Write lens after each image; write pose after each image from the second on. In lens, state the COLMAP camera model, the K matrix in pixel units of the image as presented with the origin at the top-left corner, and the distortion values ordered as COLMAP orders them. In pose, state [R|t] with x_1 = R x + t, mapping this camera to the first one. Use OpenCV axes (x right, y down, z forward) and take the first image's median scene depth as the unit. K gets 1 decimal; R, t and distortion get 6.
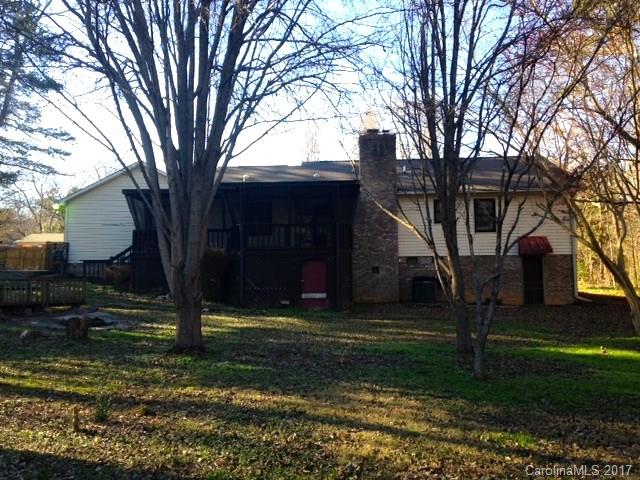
lens RADIAL K [[587.1, 0, 320.0], [0, 587.1, 240.0], [0, 0, 1]] dist [0.075356, -0.024312]
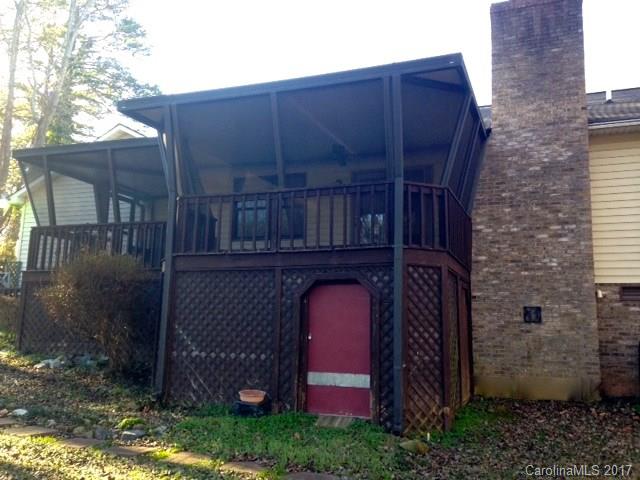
lens RADIAL K [[587.1, 0, 320.0], [0, 587.1, 240.0], [0, 0, 1]] dist [0.075356, -0.024312]
pose [[0.946008, -0.017948, -0.323646, 0.089325], [-0.005990, 0.997327, -0.072817, 0.029797], [0.324087, 0.070824, 0.943372, 0.564908]]
